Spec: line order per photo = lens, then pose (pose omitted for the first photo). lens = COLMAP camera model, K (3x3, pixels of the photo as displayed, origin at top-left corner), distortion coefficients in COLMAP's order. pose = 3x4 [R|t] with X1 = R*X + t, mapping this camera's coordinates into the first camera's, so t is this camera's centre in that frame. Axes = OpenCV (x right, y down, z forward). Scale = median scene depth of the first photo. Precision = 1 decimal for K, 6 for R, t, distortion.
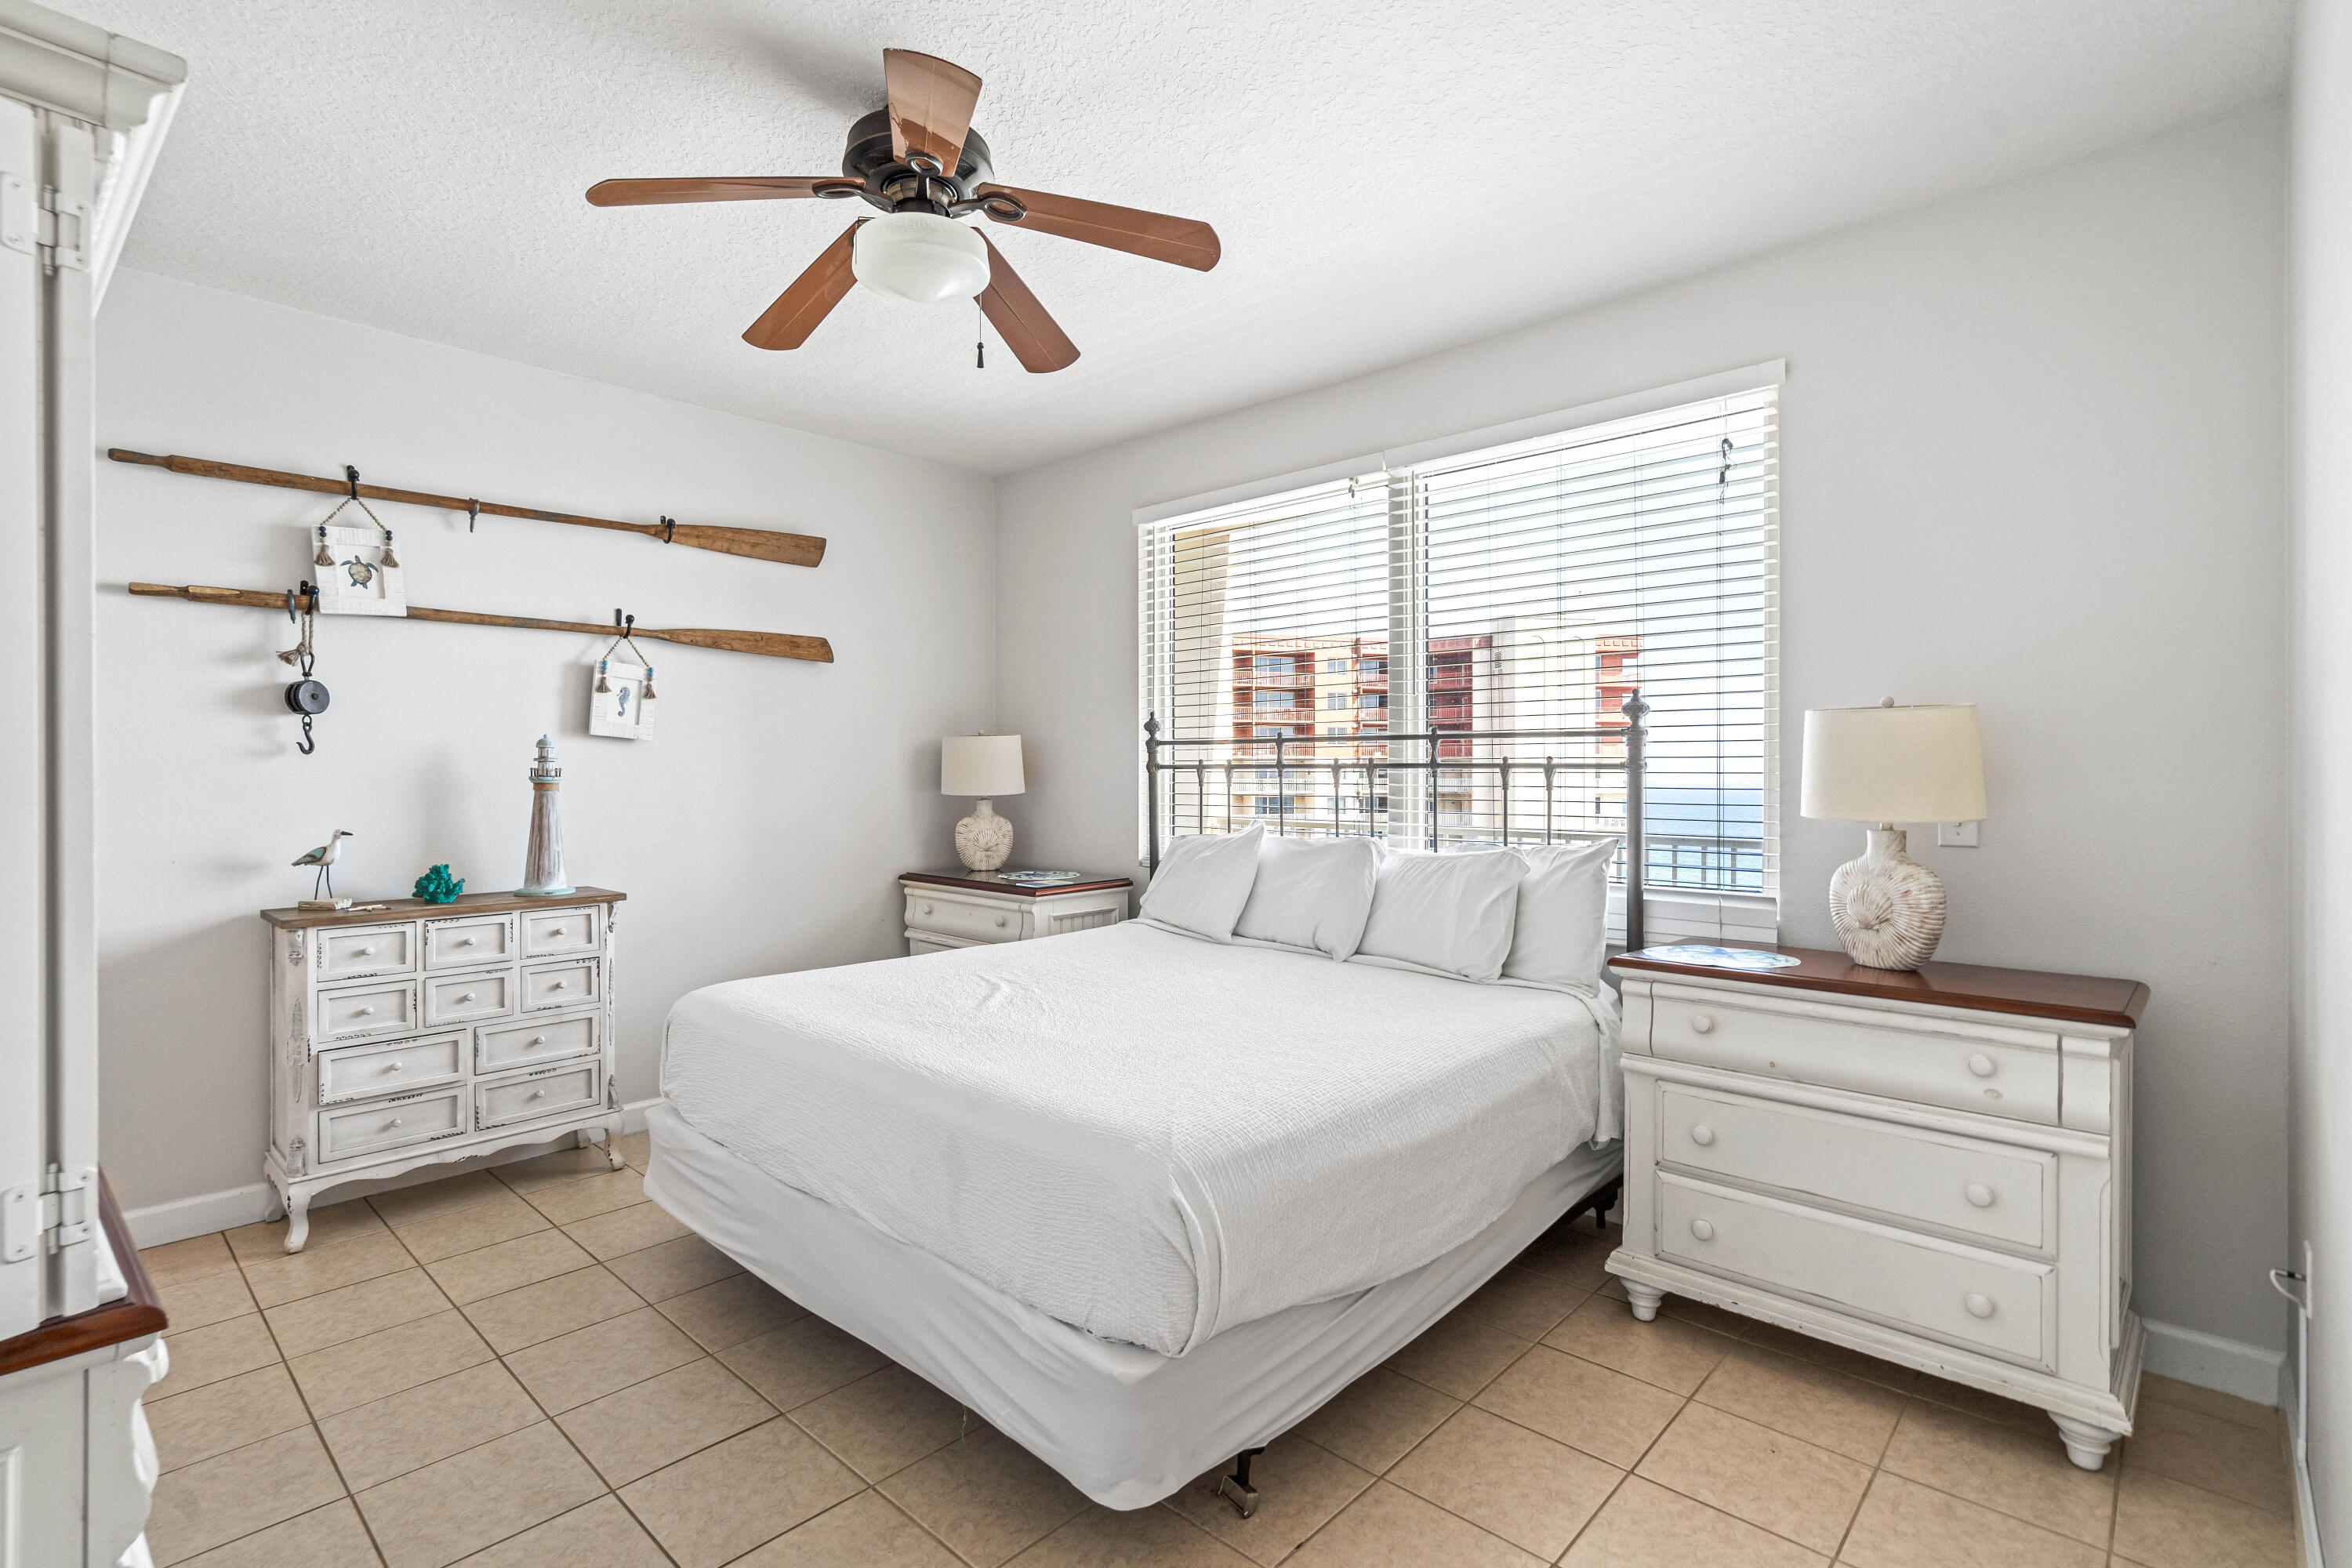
lens RADIAL K [[1097.9, 0, 1147.1], [0, 1097.9, 784.1], [0, 0, 1]] dist [0.000802, 0.000138]
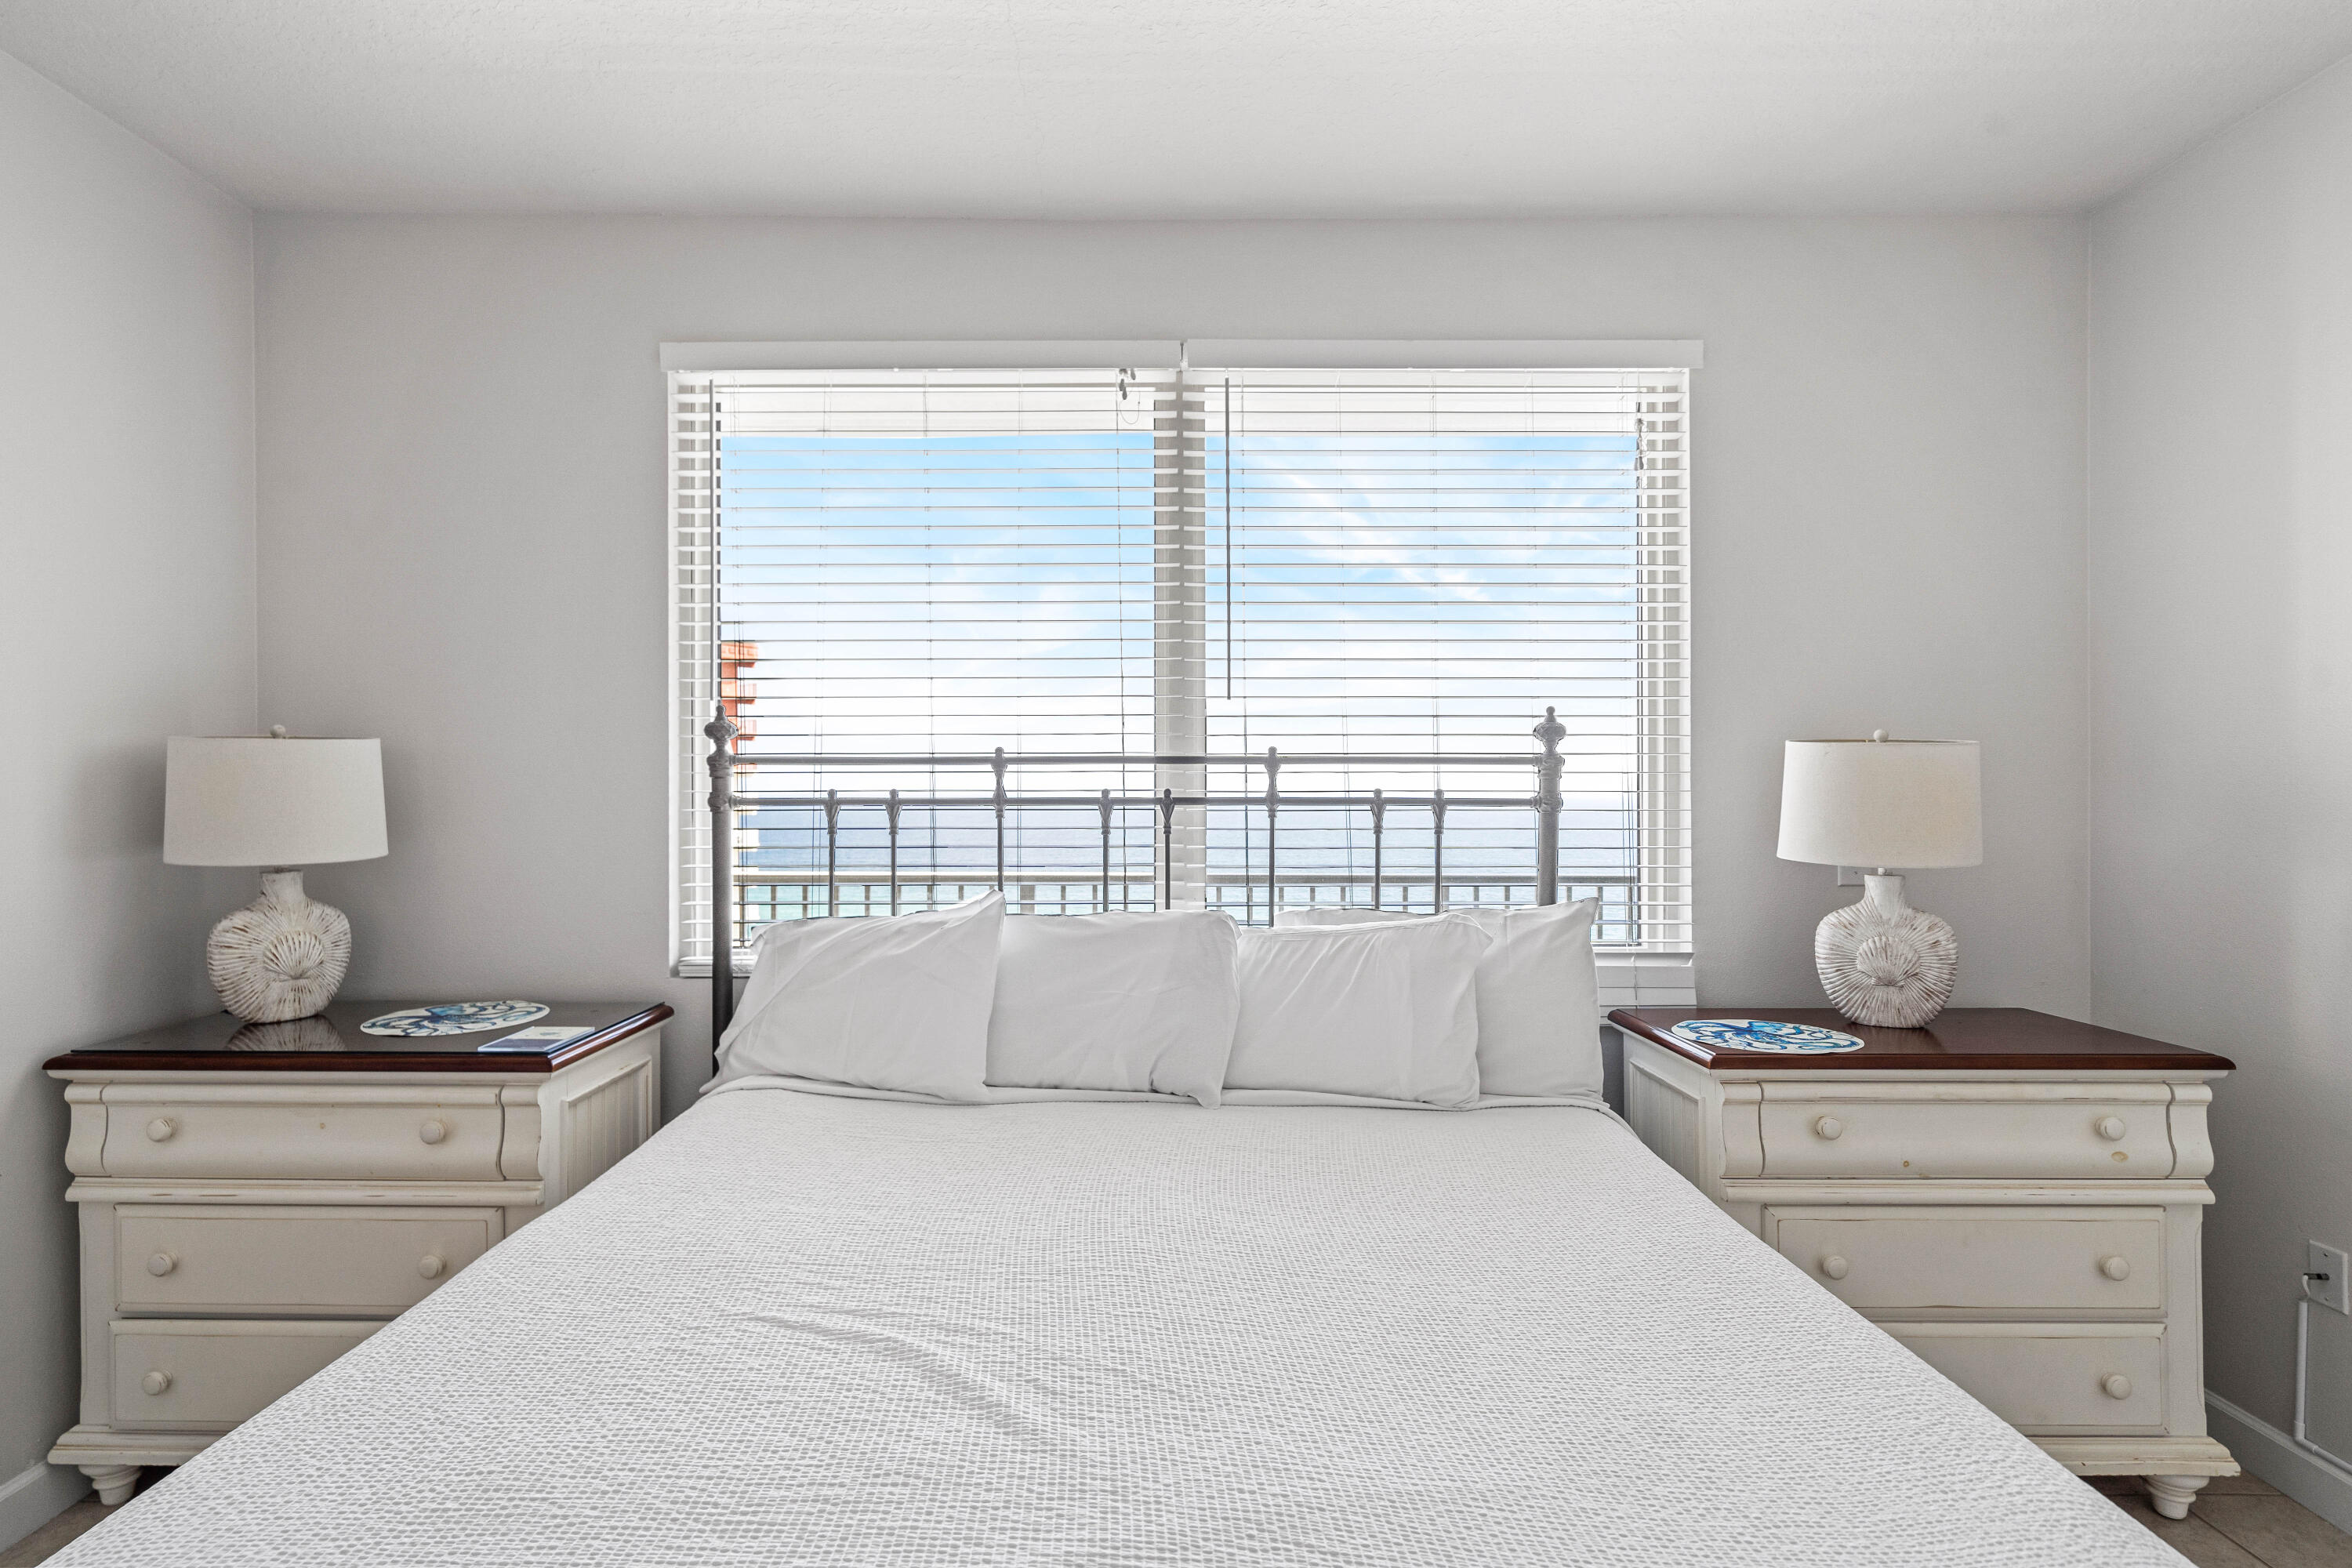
lens RADIAL K [[1149.4, 0, 1174.4], [0, 1149.4, 808.1], [0, 0, 1]] dist [0.003935, -0.000336]
pose [[0.725050, -0.002807, 0.688691, -0.273238], [0.009701, 0.999934, -0.006138, -0.008187], [-0.688628, 0.011131, 0.725029, 0.479668]]
